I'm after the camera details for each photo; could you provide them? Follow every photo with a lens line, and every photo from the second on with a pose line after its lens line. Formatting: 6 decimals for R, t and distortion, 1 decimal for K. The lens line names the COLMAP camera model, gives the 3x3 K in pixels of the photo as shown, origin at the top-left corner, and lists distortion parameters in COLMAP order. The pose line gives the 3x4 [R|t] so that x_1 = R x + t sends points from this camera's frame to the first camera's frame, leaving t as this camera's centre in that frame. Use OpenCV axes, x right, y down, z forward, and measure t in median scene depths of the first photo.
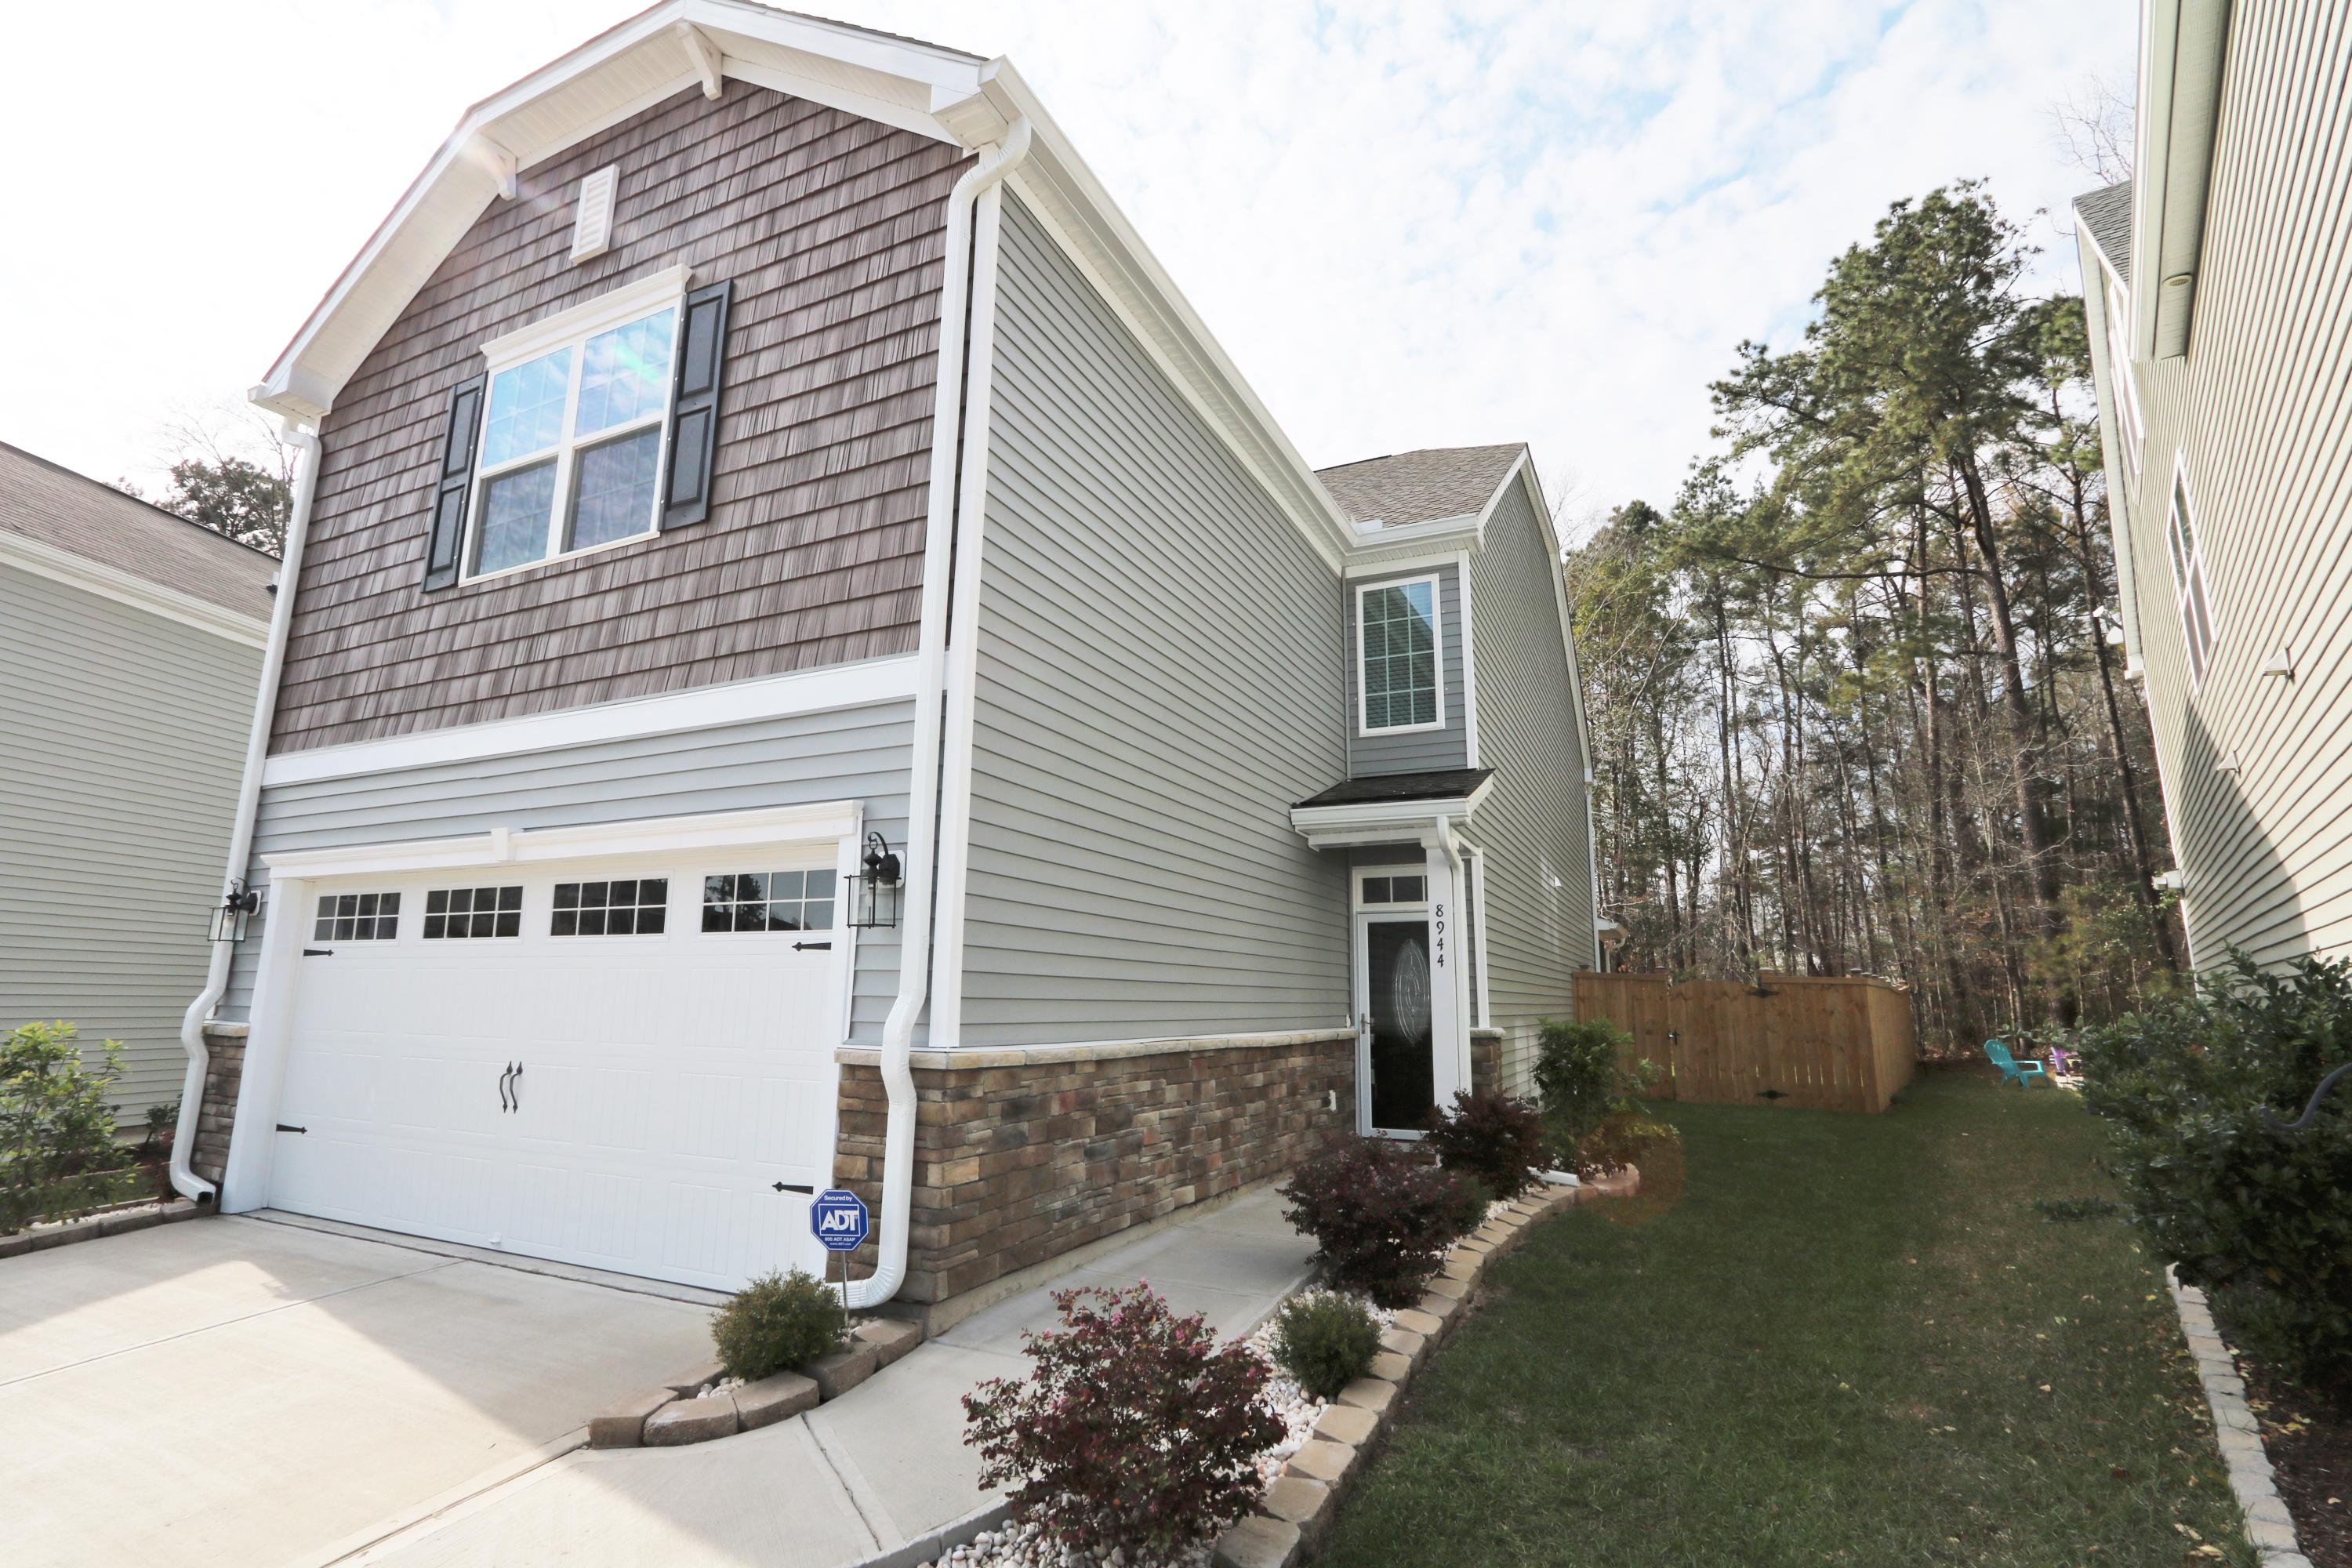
lens RADIAL K [[1085.4, 0, 1174.2], [0, 1085.4, 787.4], [0, 0, 1]] dist [-0.020635, 0.004155]
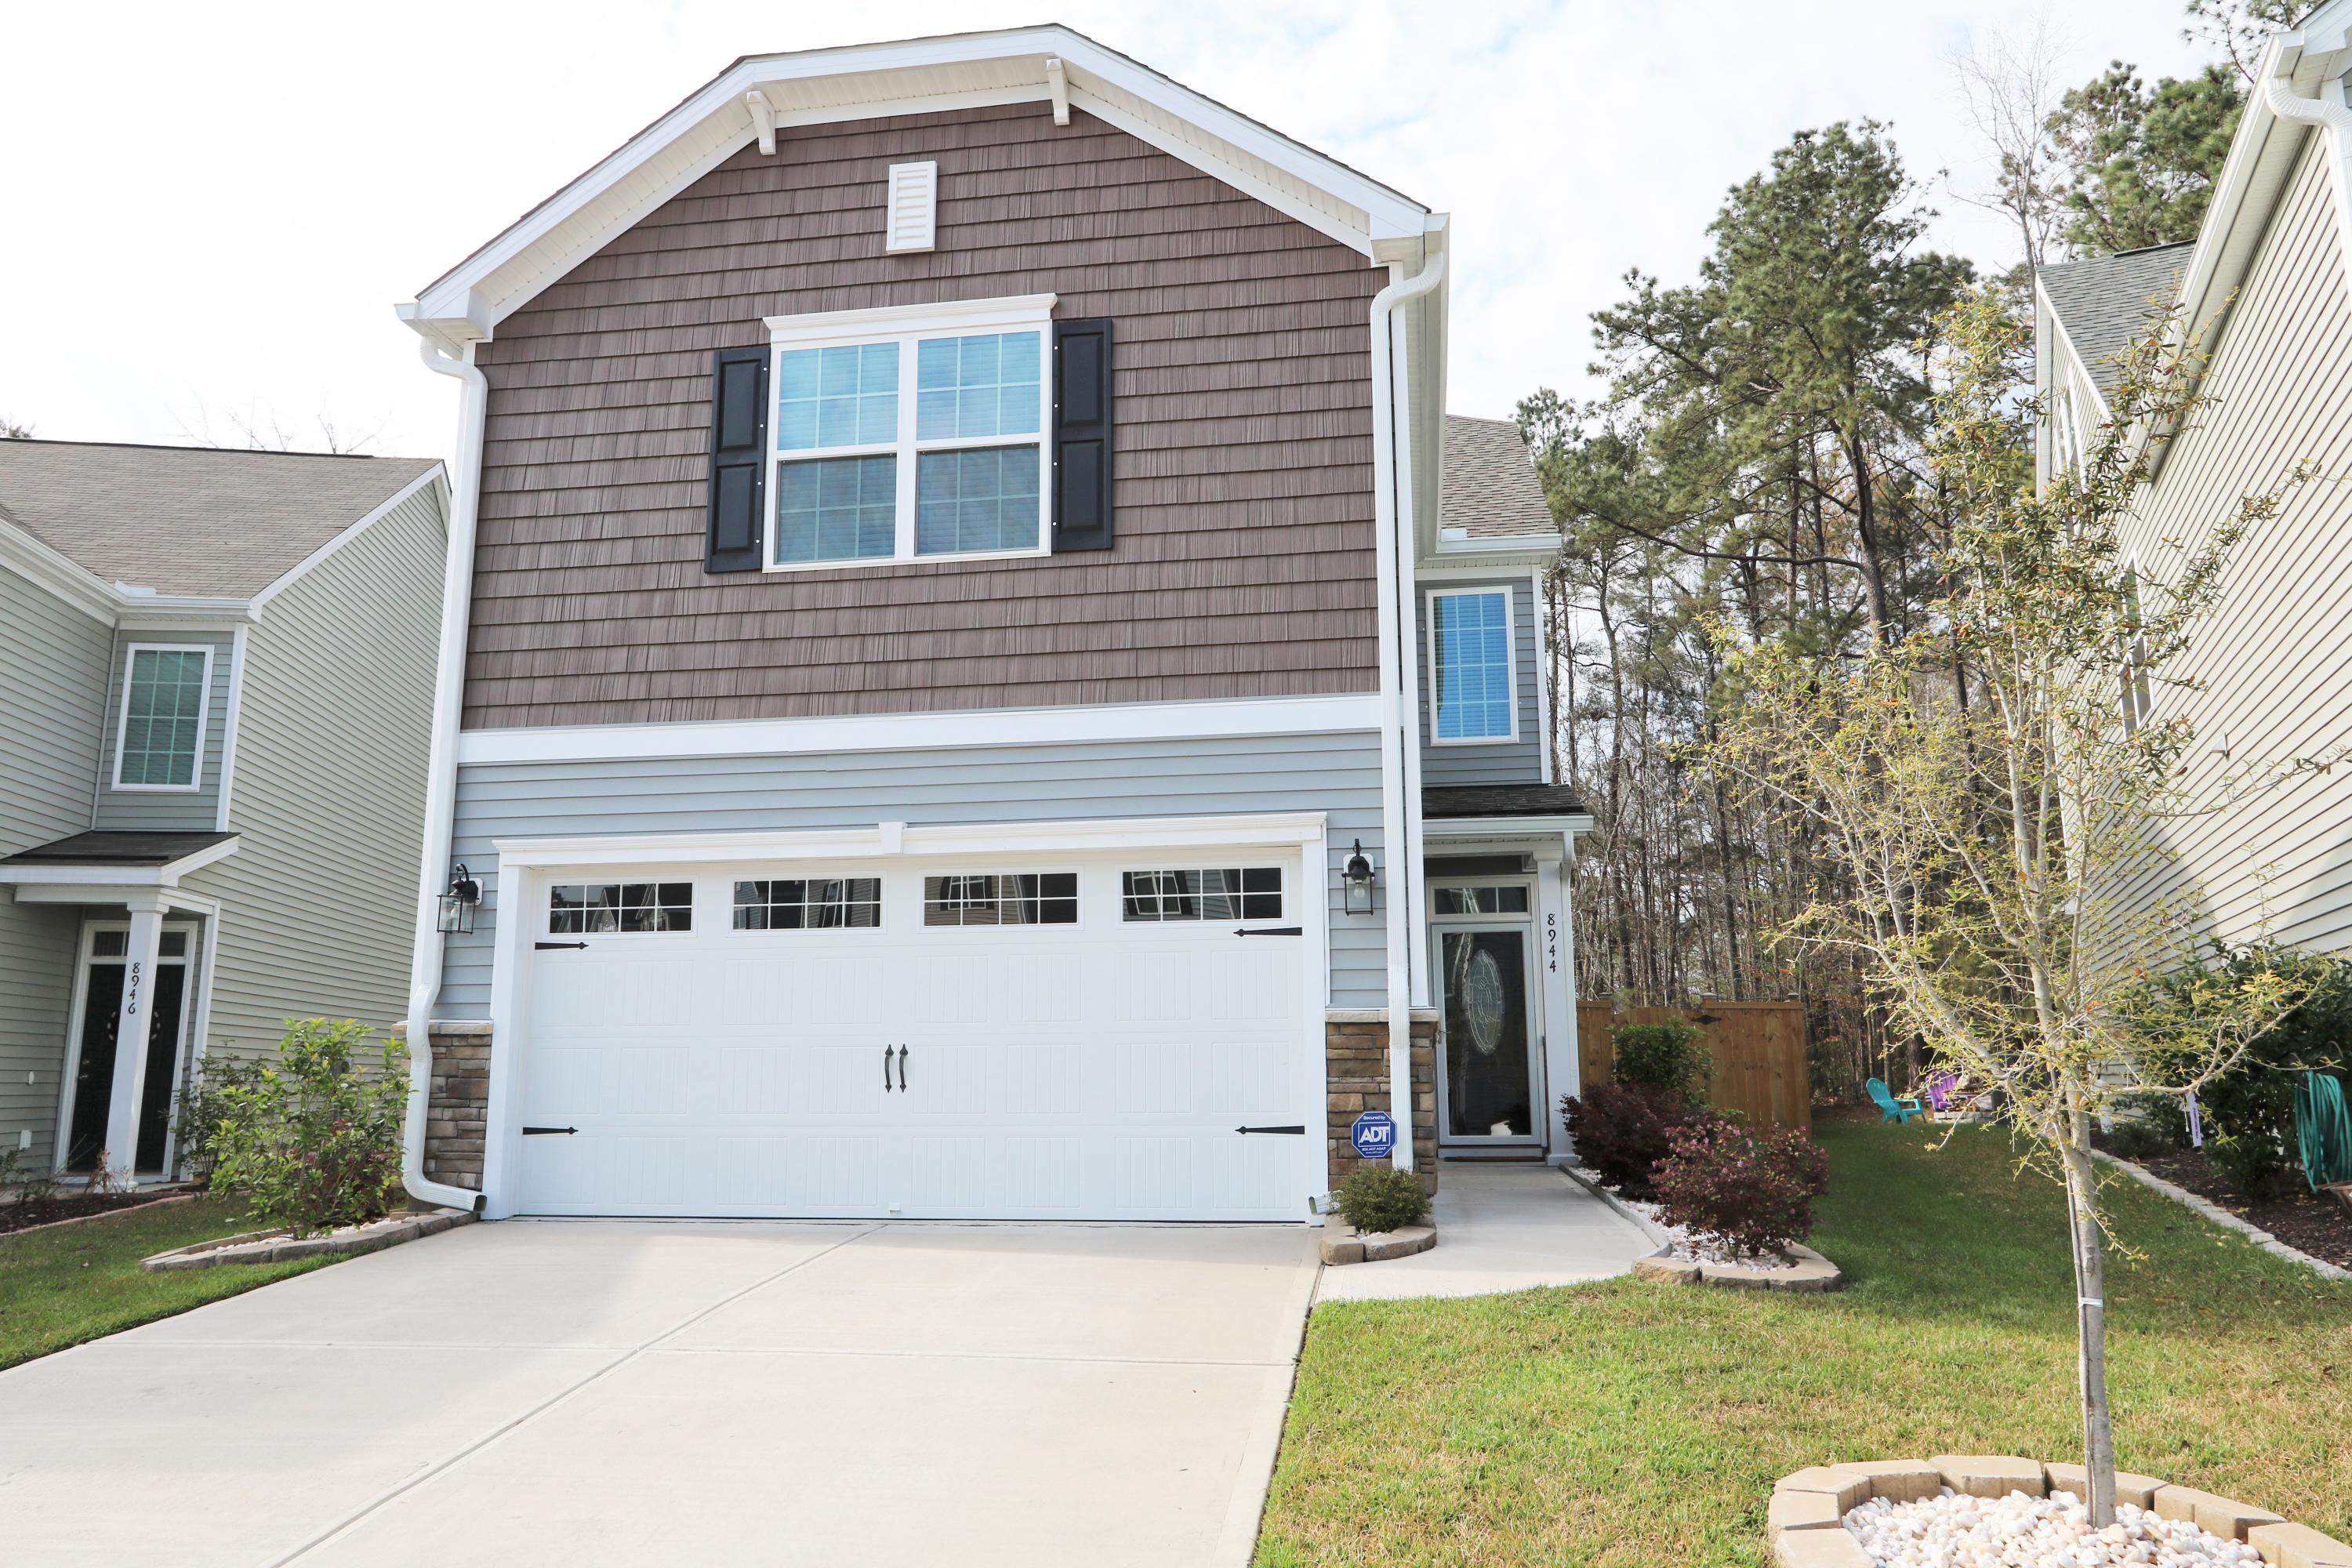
lens RADIAL K [[1633.5, 0, 1176.0], [0, 1633.5, 784.0], [0, 0, 1]] dist [-0.050700, 0.104174]
pose [[0.956064, 0.036884, 0.290827, -0.532662], [-0.040561, 0.999155, 0.006624, -0.013574], [-0.290337, -0.018129, 0.956753, -0.385760]]
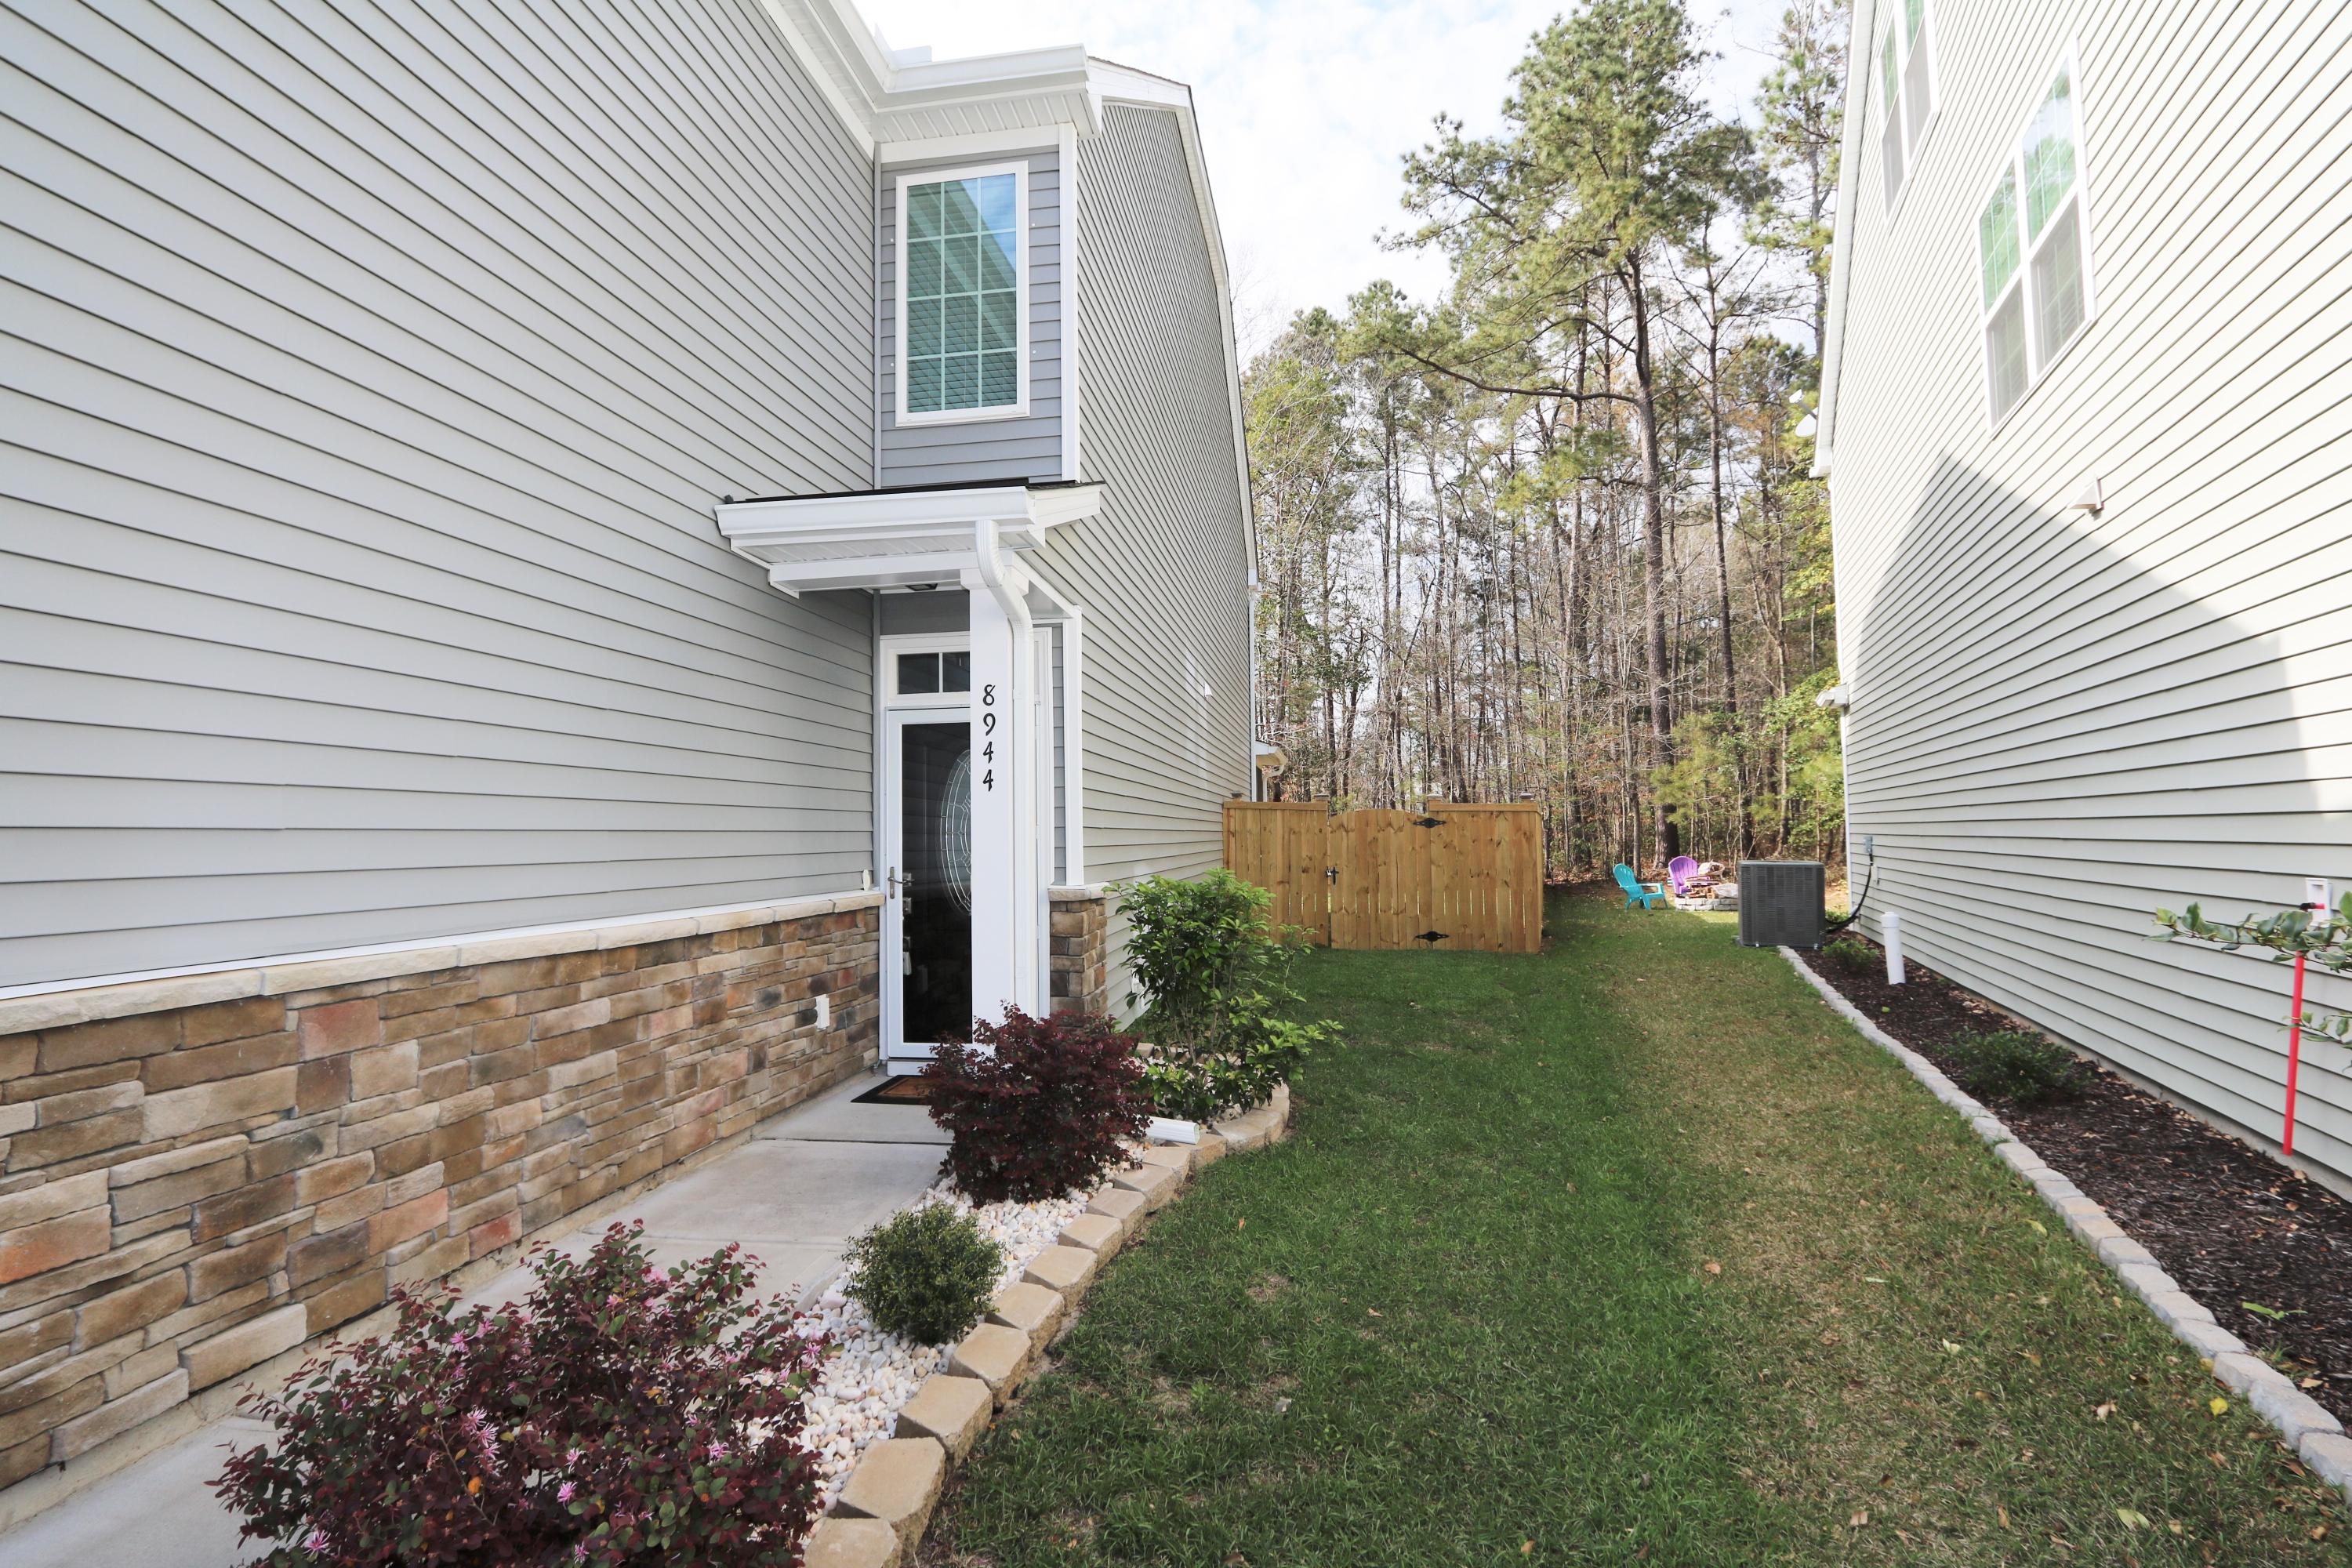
lens RADIAL K [[1085.4, 0, 1174.2], [0, 1085.4, 787.4], [0, 0, 1]] dist [-0.020635, 0.004155]
pose [[0.957915, -0.010353, 0.286865, 0.159717], [-0.032808, 0.988852, 0.145242, 0.068994], [-0.285171, -0.148541, 0.946897, 0.381410]]
